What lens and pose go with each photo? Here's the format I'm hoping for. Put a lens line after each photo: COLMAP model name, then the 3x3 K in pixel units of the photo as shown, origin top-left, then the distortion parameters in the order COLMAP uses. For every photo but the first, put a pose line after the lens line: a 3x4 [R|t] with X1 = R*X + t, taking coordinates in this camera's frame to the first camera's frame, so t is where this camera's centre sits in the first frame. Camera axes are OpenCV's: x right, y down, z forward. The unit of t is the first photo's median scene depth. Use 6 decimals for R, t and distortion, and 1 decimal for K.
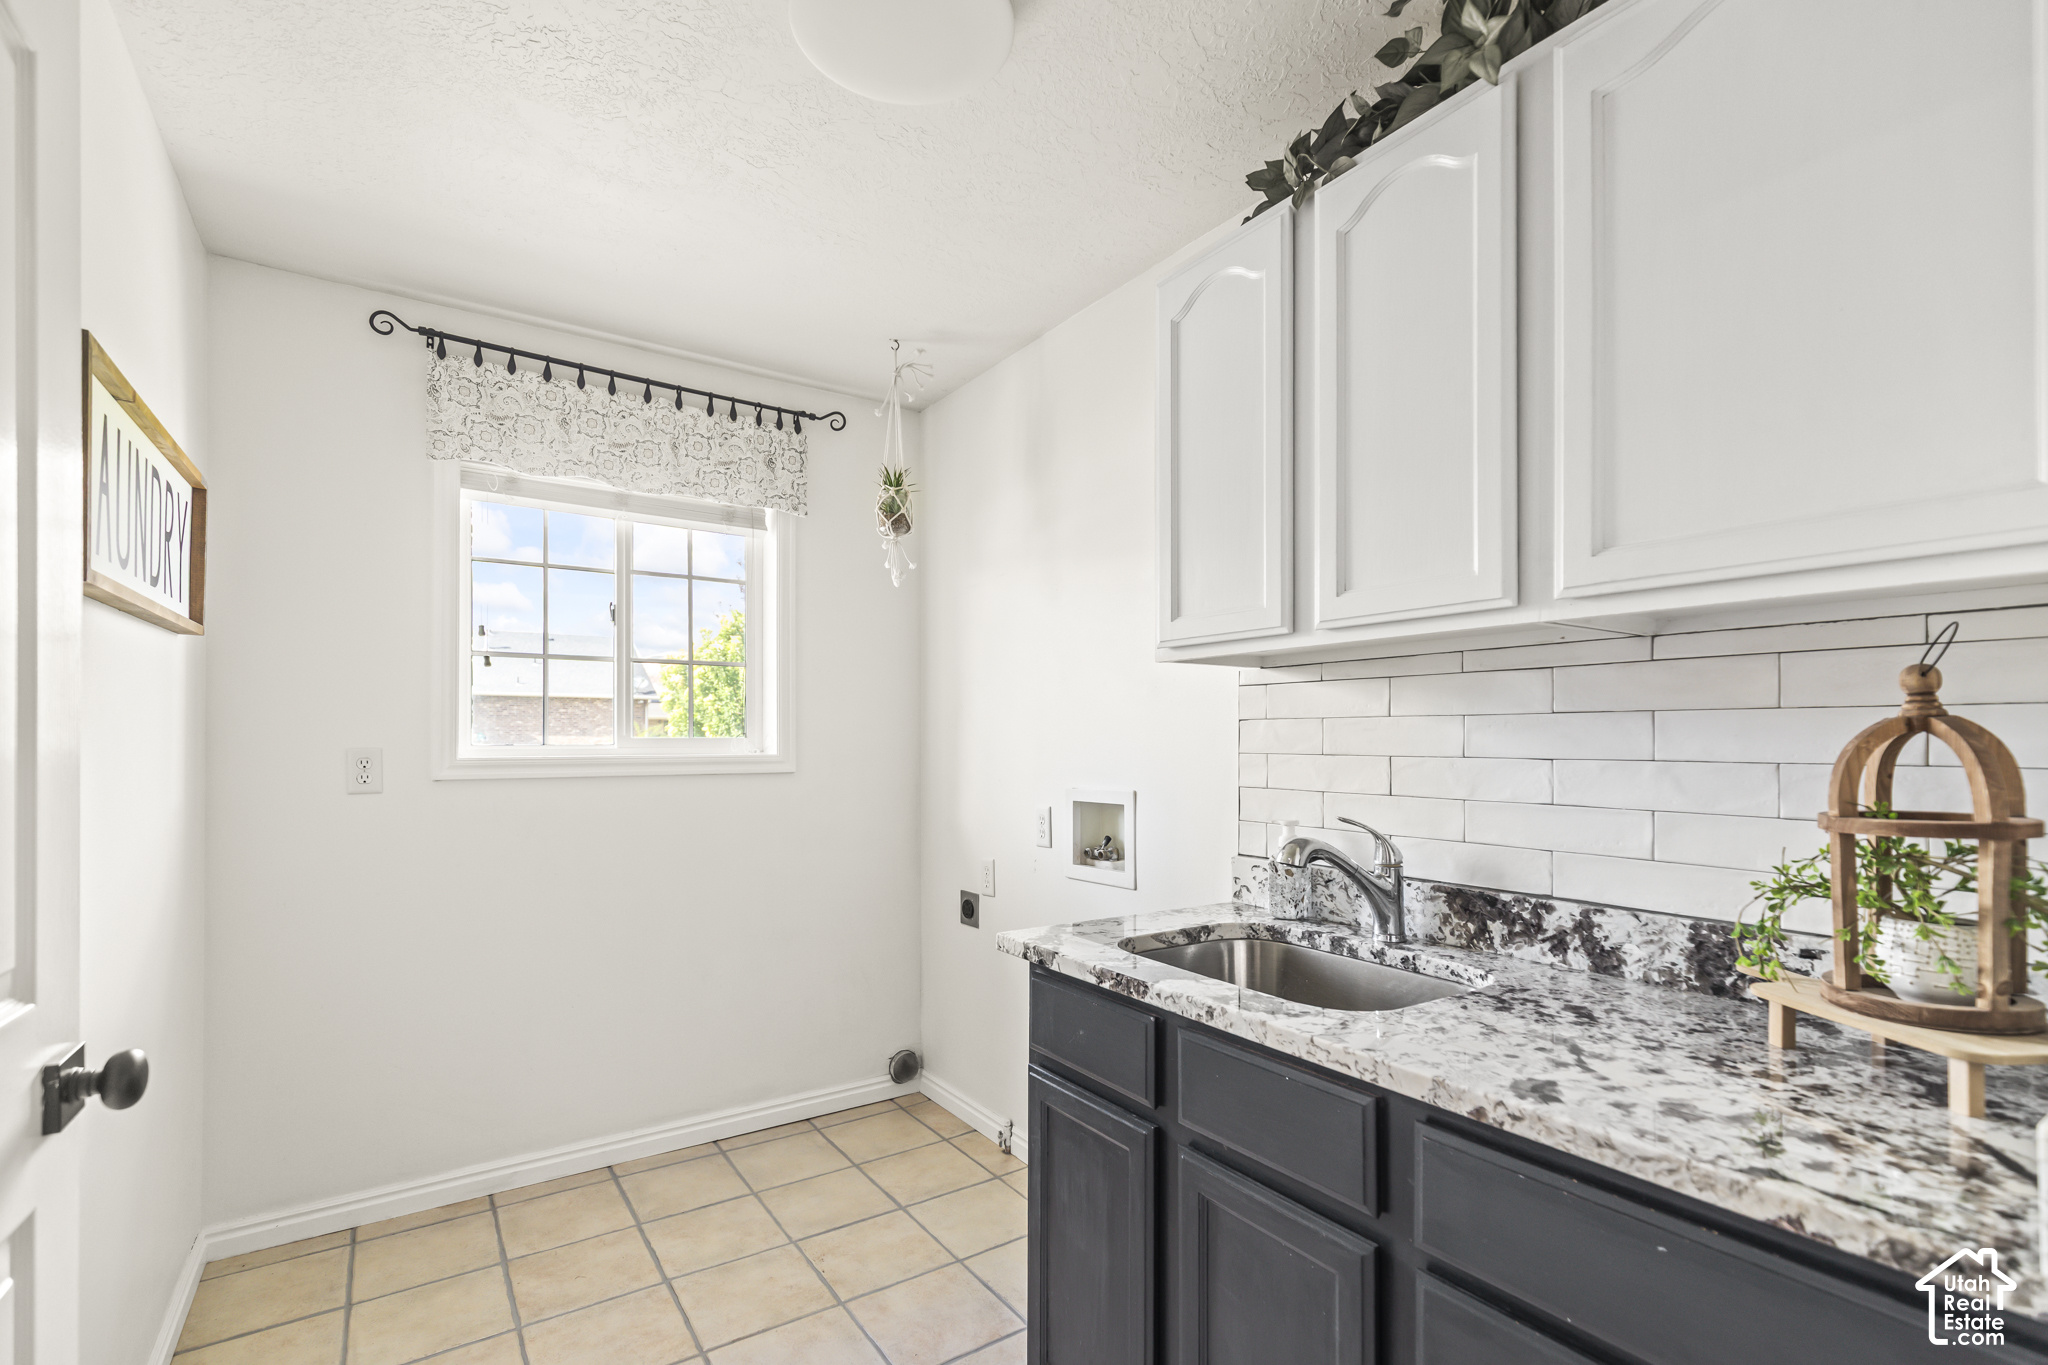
lens RADIAL K [[933.0, 0, 1010.8], [0, 933.0, 729.7], [0, 0, 1]] dist [0.004447, 0.000094]
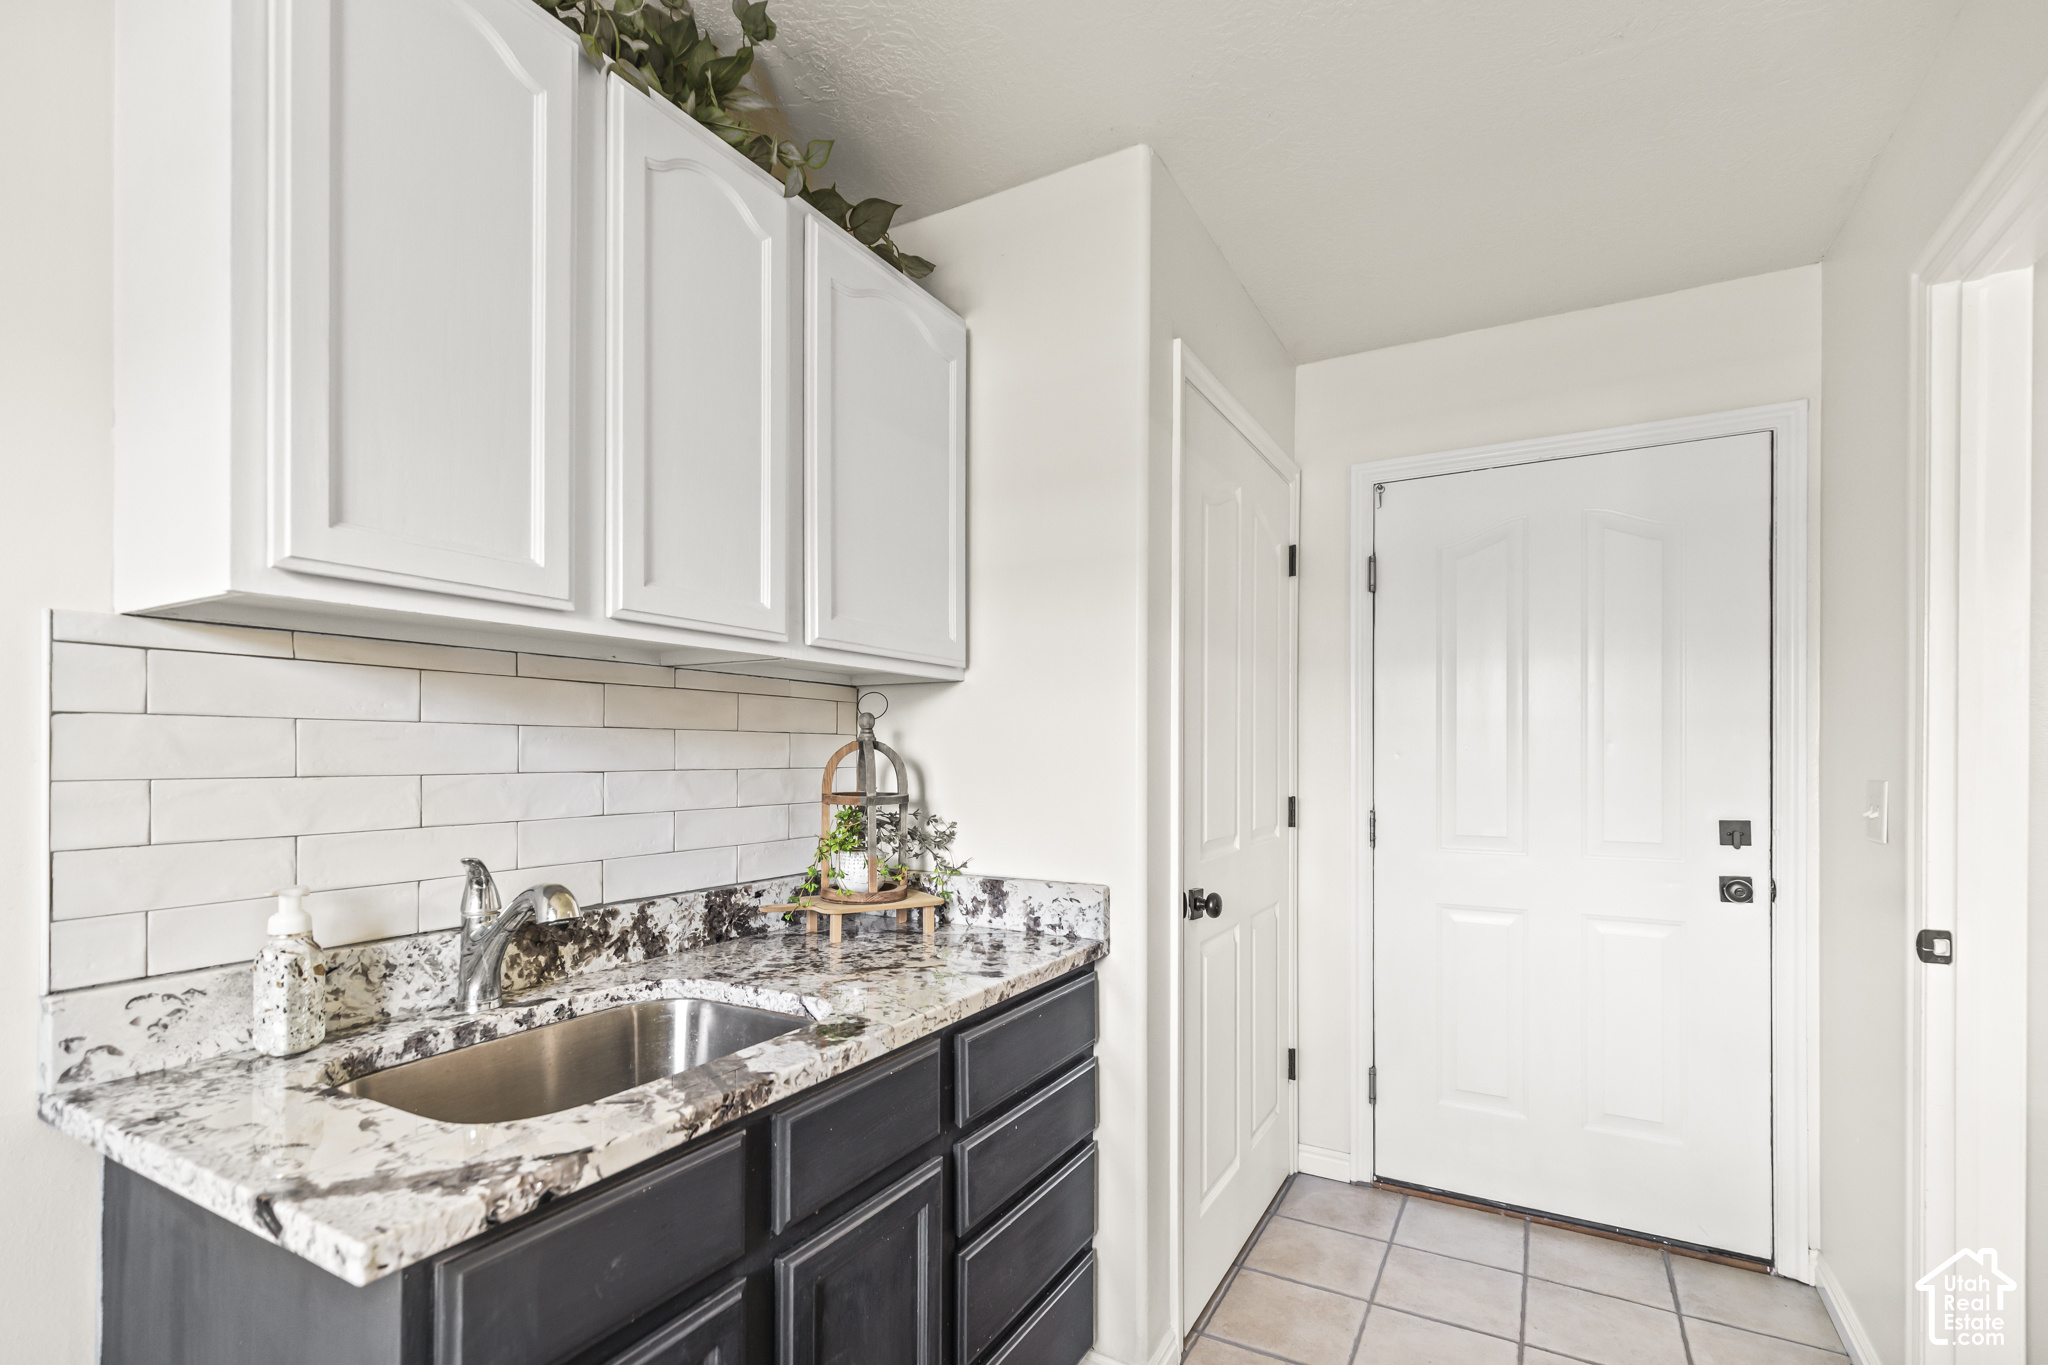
lens RADIAL K [[933.0, 0, 1026.1], [0, 933.0, 754.2], [0, 0, 1]] dist [0.004447, 0.000094]
pose [[-0.446648, -0.002523, 0.894706, -0.574432], [-0.008256, 0.999965, -0.001301, 0.009637], [-0.894672, -0.007968, -0.446653, 1.072008]]
